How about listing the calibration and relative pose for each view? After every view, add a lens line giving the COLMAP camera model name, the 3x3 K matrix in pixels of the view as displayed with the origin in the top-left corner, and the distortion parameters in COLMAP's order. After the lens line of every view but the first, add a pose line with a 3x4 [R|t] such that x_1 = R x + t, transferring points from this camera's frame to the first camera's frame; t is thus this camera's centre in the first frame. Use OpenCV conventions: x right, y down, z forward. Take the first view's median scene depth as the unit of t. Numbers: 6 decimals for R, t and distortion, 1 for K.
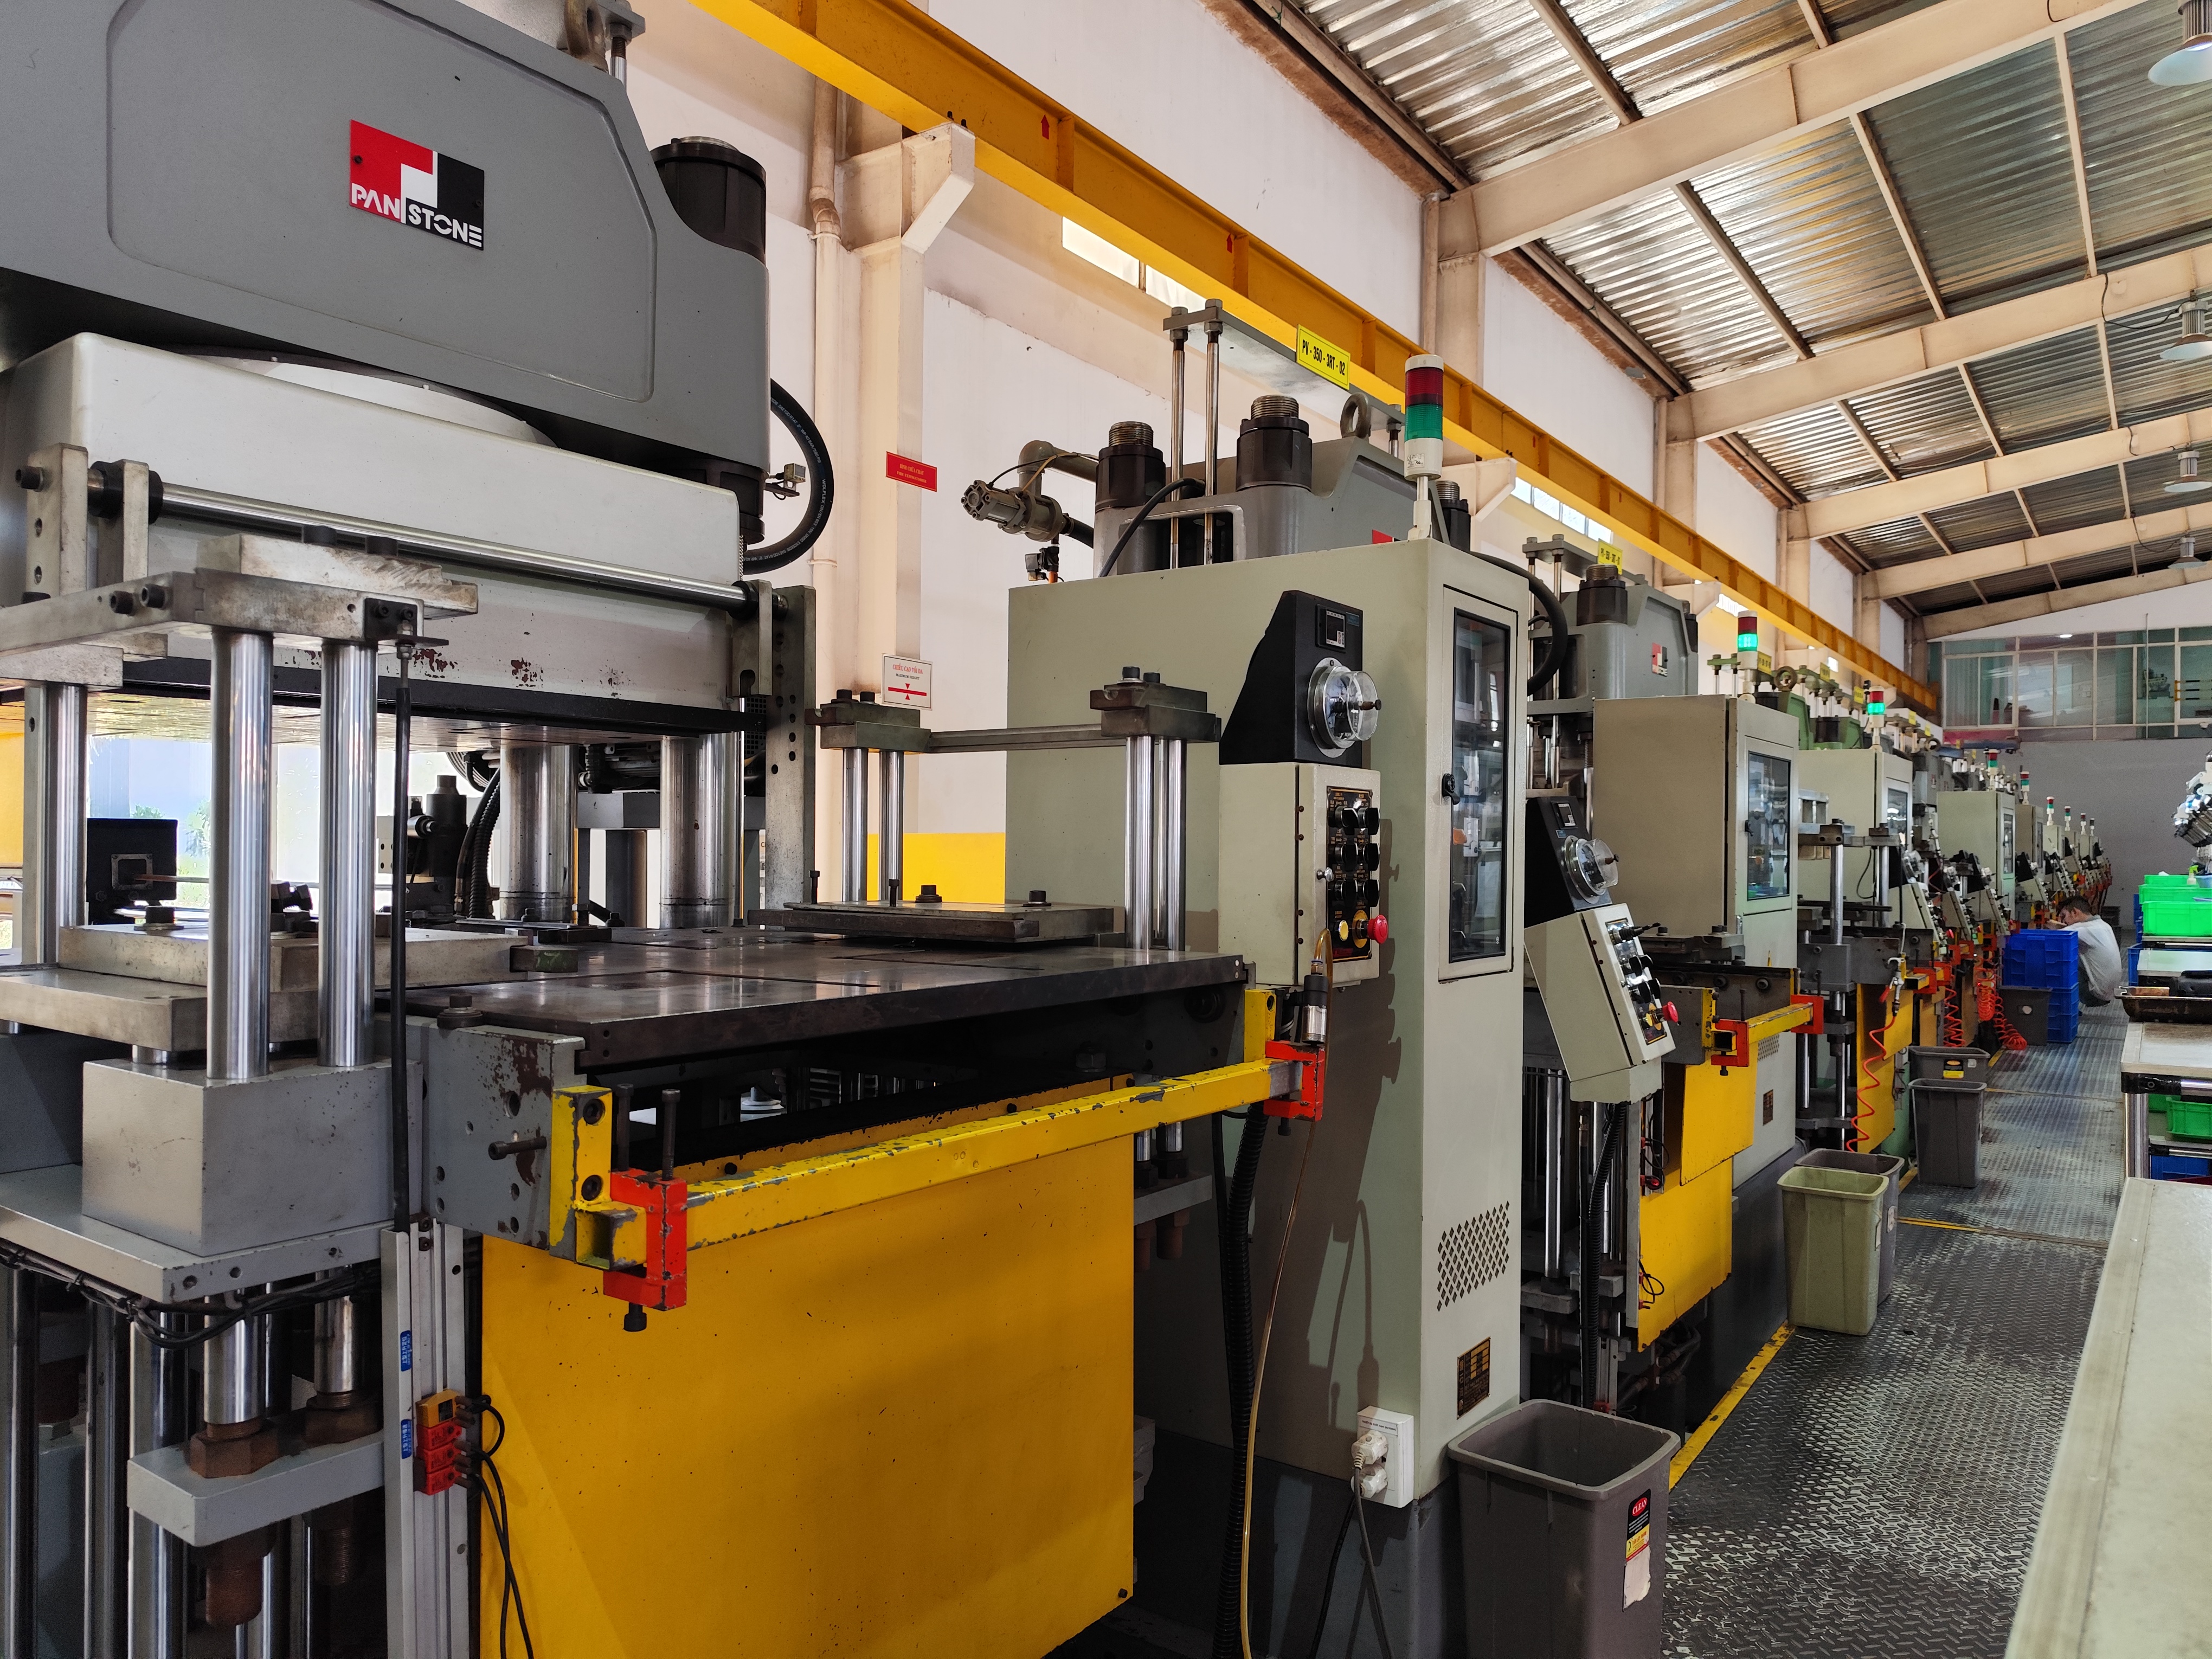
lens RADIAL K [[1503.1, 0, 1086.1], [0, 1503.1, 853.4], [0, 0, 1]] dist [0.016139, -0.024278]
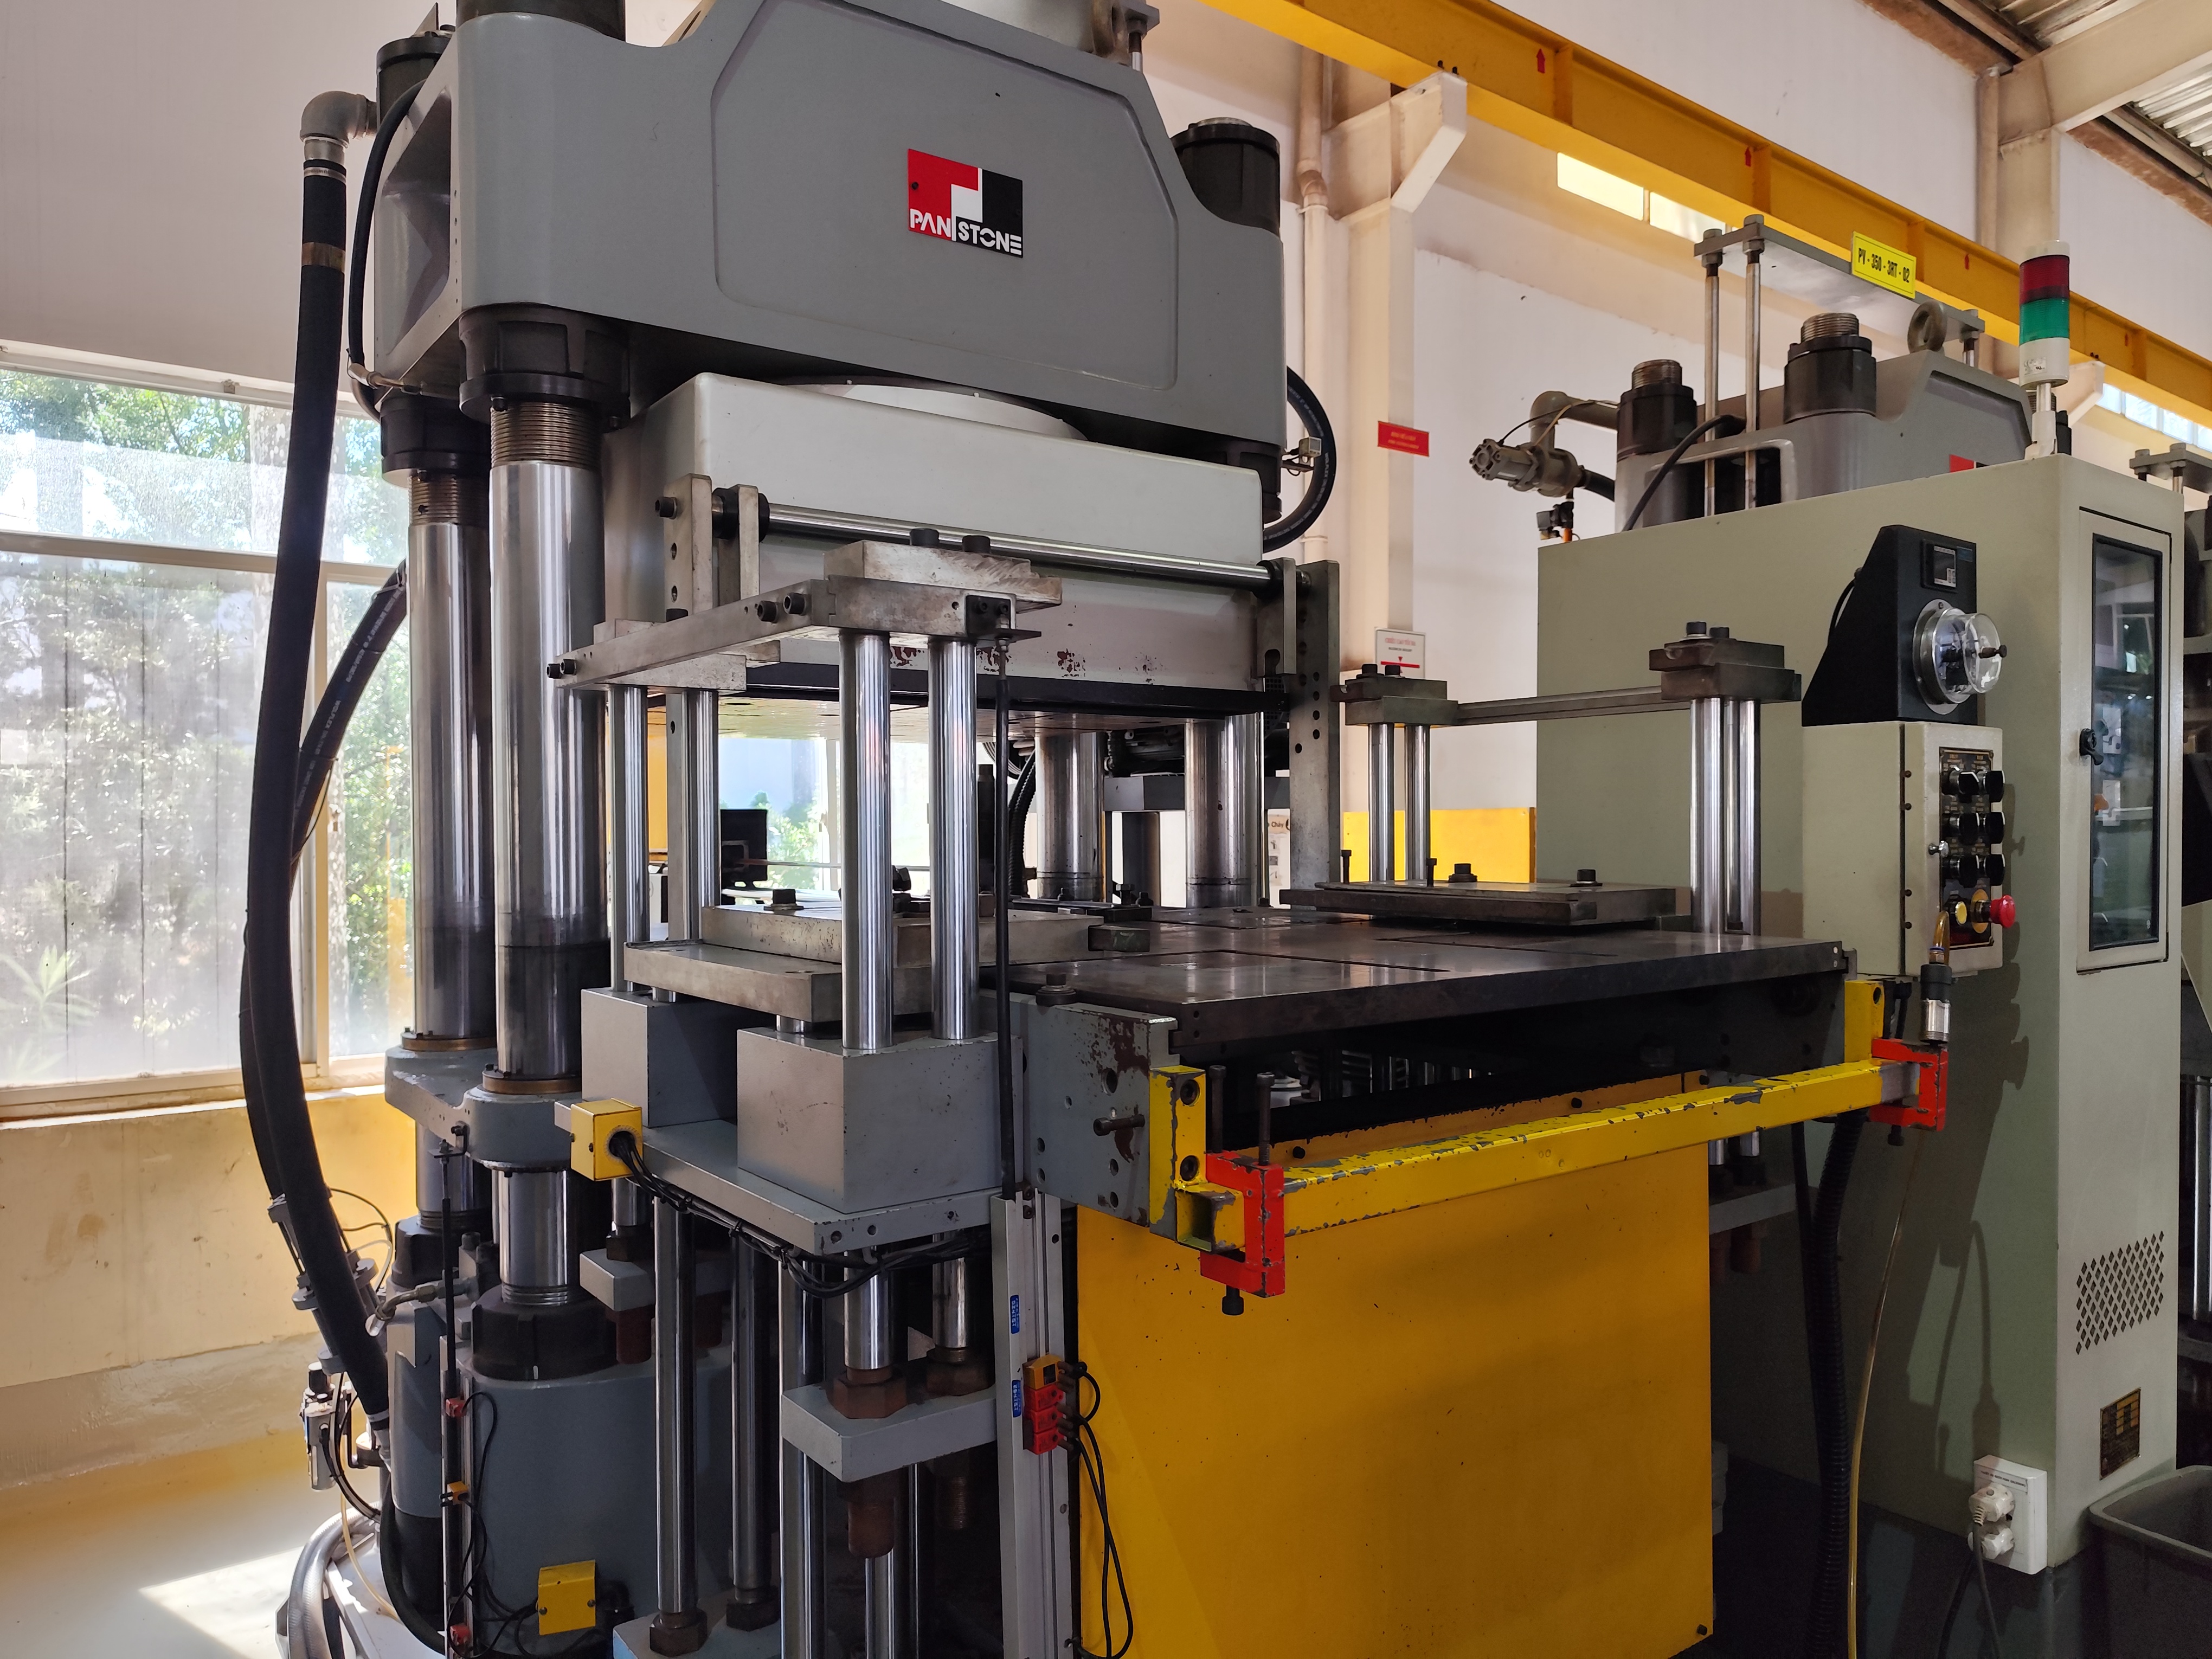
lens RADIAL K [[1503.1, 0, 1091.6], [0, 1503.1, 856.4], [0, 0, 1]] dist [0.016139, -0.024278]
pose [[0.952803, -0.008275, -0.303477, -0.045712], [0.013312, 0.999806, 0.014530, -0.000792], [0.303298, -0.017884, 0.952728, 0.015813]]
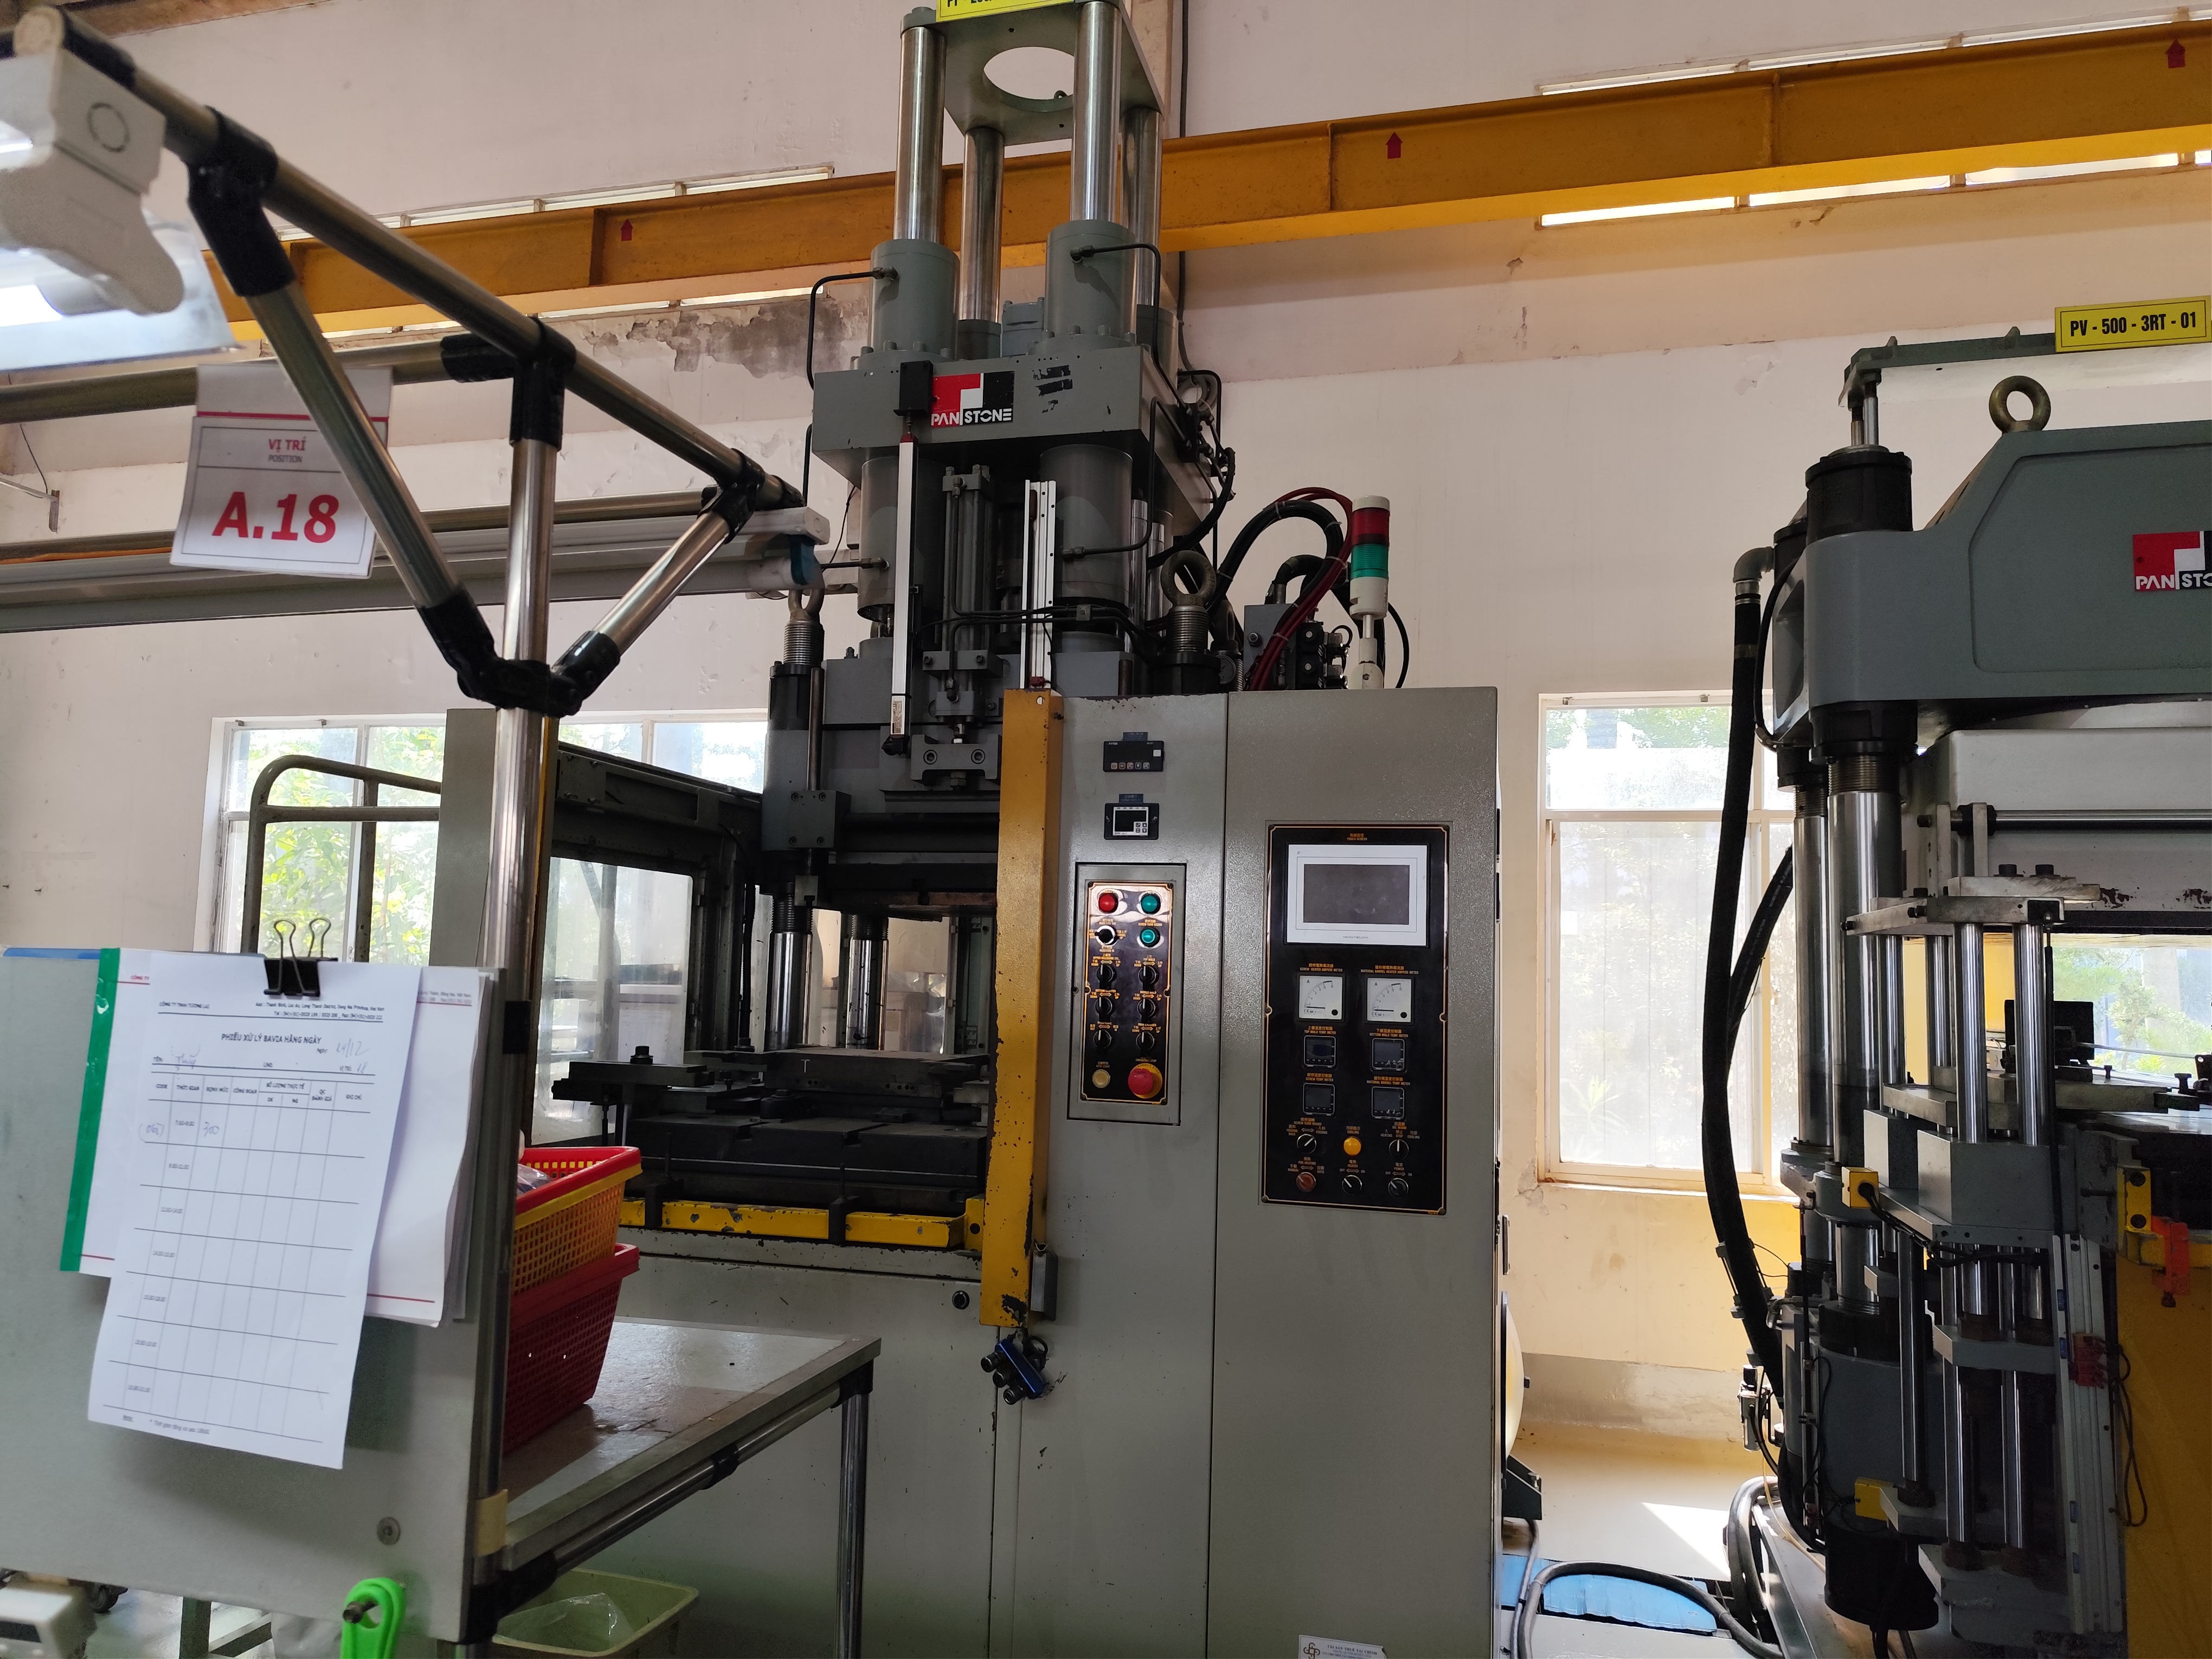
lens RADIAL K [[1503.1, 0, 1118.1], [0, 1503.1, 825.3], [0, 0, 1]] dist [0.016139, -0.024278]
pose [[0.347462, -0.093987, -0.932972, 0.531785], [-0.024215, 0.993733, -0.109126, -0.014615], [0.937381, 0.060509, 0.343008, -0.440098]]
